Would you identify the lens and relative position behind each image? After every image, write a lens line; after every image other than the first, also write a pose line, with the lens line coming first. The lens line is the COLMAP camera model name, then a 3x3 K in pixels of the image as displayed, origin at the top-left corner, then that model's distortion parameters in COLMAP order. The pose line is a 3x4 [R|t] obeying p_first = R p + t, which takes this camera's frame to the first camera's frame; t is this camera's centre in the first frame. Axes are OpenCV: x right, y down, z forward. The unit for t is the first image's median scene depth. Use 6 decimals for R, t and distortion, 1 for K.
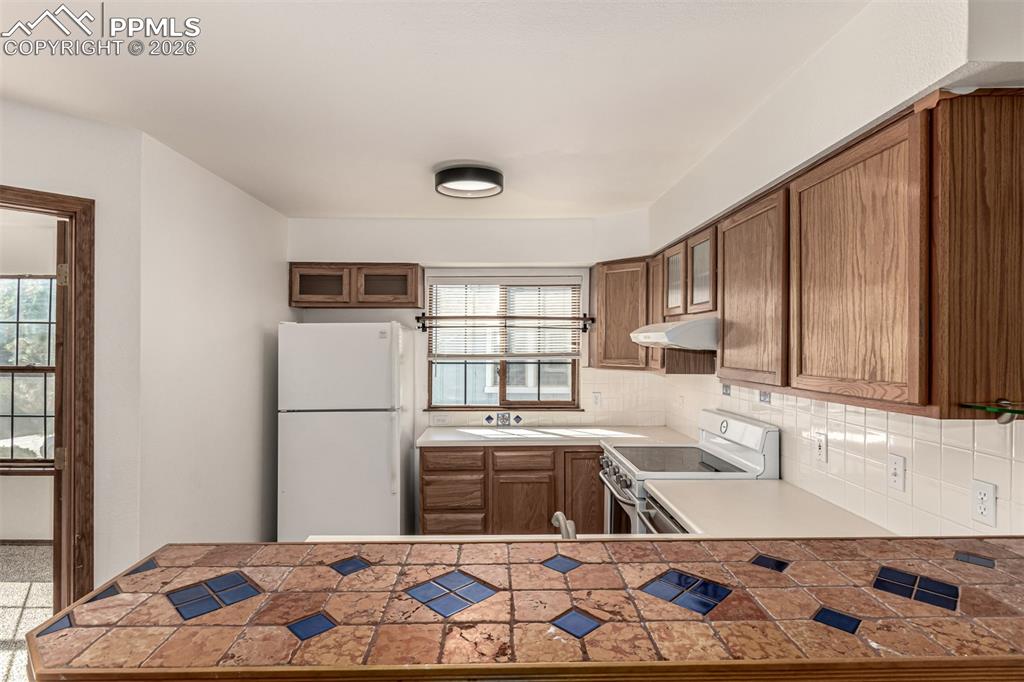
lens RADIAL K [[530.1, 0, 508.1], [0, 530.1, 340.7], [0, 0, 1]] dist [0.007193, 0.000999]
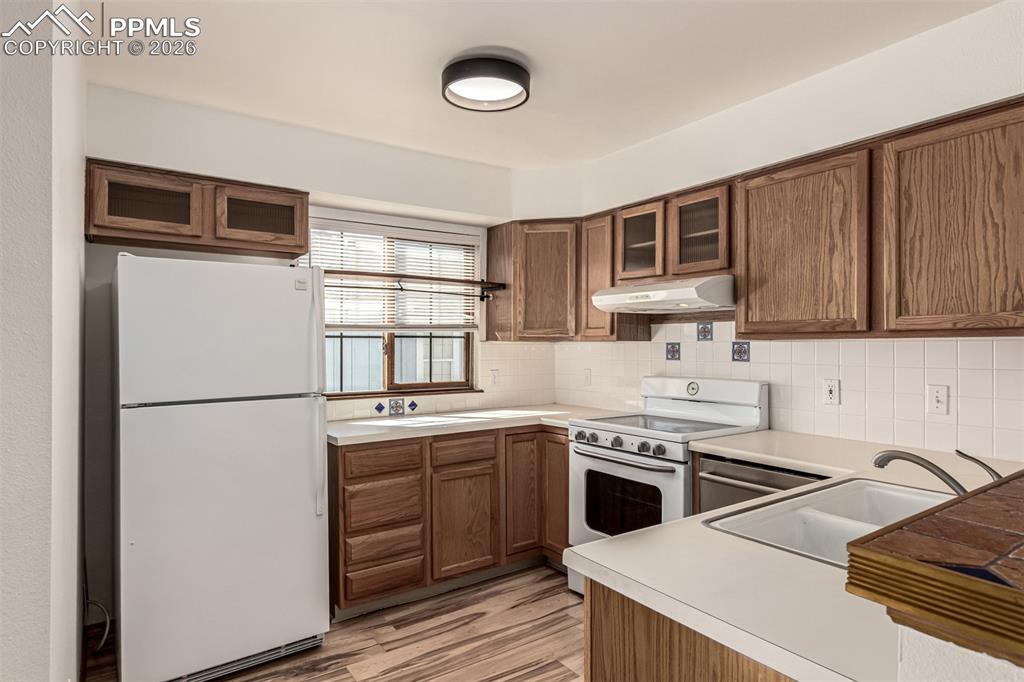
lens RADIAL K [[575.8, 0, 509.0], [0, 575.8, 341.1], [0, 0, 1]] dist [0.004198, 0.000410]
pose [[0.834308, -0.001737, 0.551296, -0.373214], [0.000429, 0.999997, 0.002502, 0.052362], [-0.551298, -0.001851, 0.834306, 0.210662]]
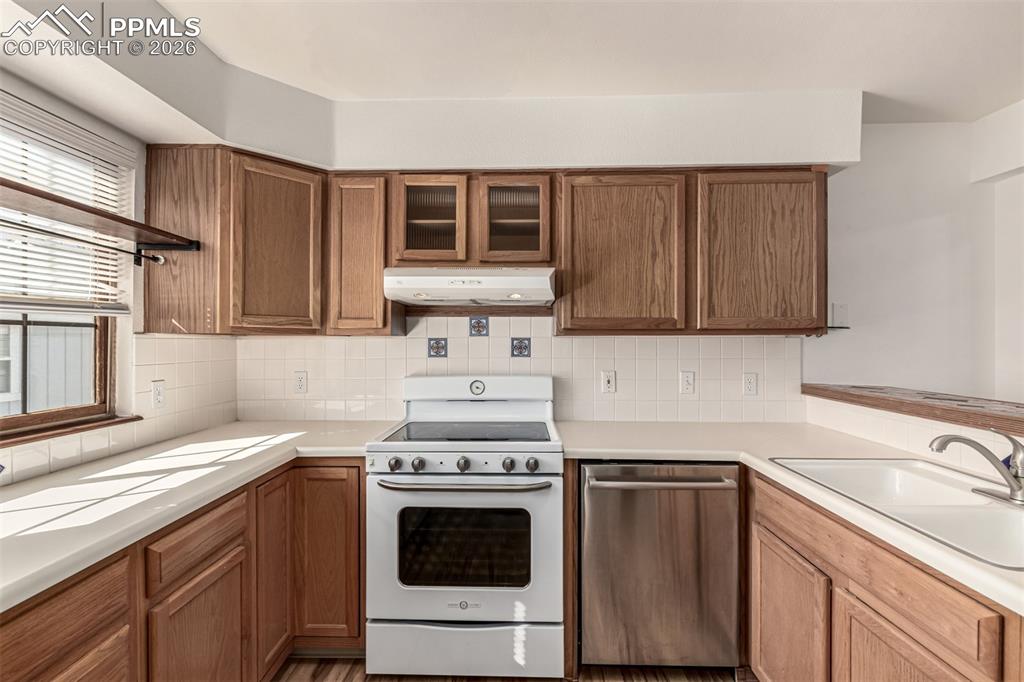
lens RADIAL K [[463.9, 0, 511.1], [0, 463.9, 340.1], [0, 0, 1]] dist [0.002064, -0.000956]
pose [[0.053408, -0.001897, 0.998571, -0.312718], [-0.009220, 0.999955, 0.002393, 0.057569], [-0.998530, -0.009334, 0.053389, 0.680747]]
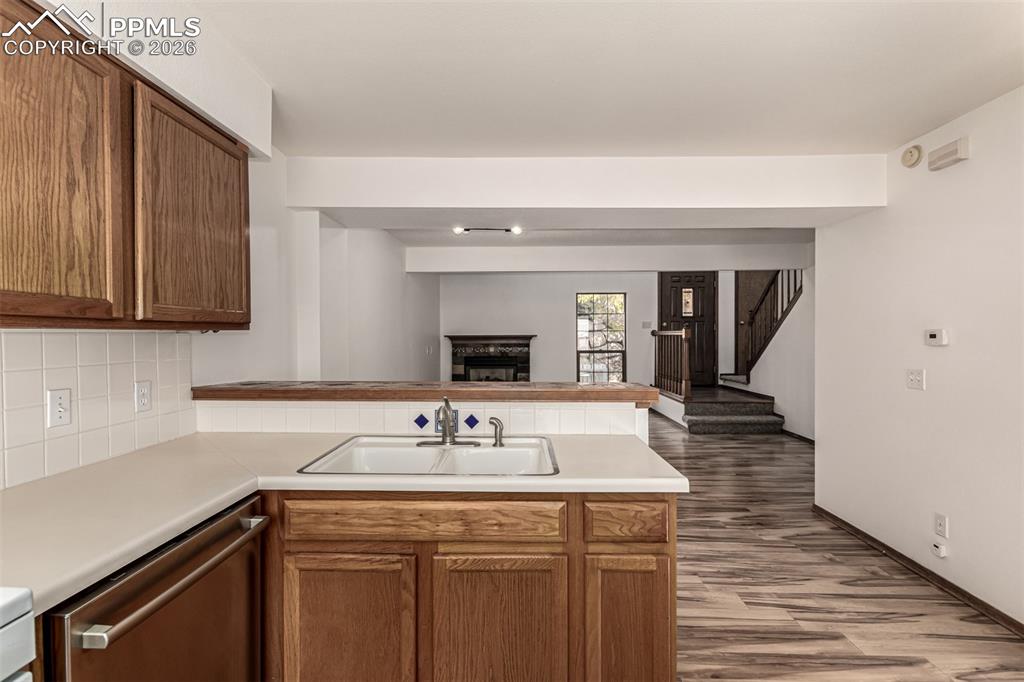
lens RADIAL K [[463.9, 0, 497.9], [0, 463.9, 340.5], [0, 0, 1]] dist [0.002064, -0.000956]
pose [[-0.997532, -0.000143, 0.070220, -0.048255], [0.000042, 0.999997, 0.002644, 0.058840], [-0.070220, 0.002640, -0.997528, 0.830701]]
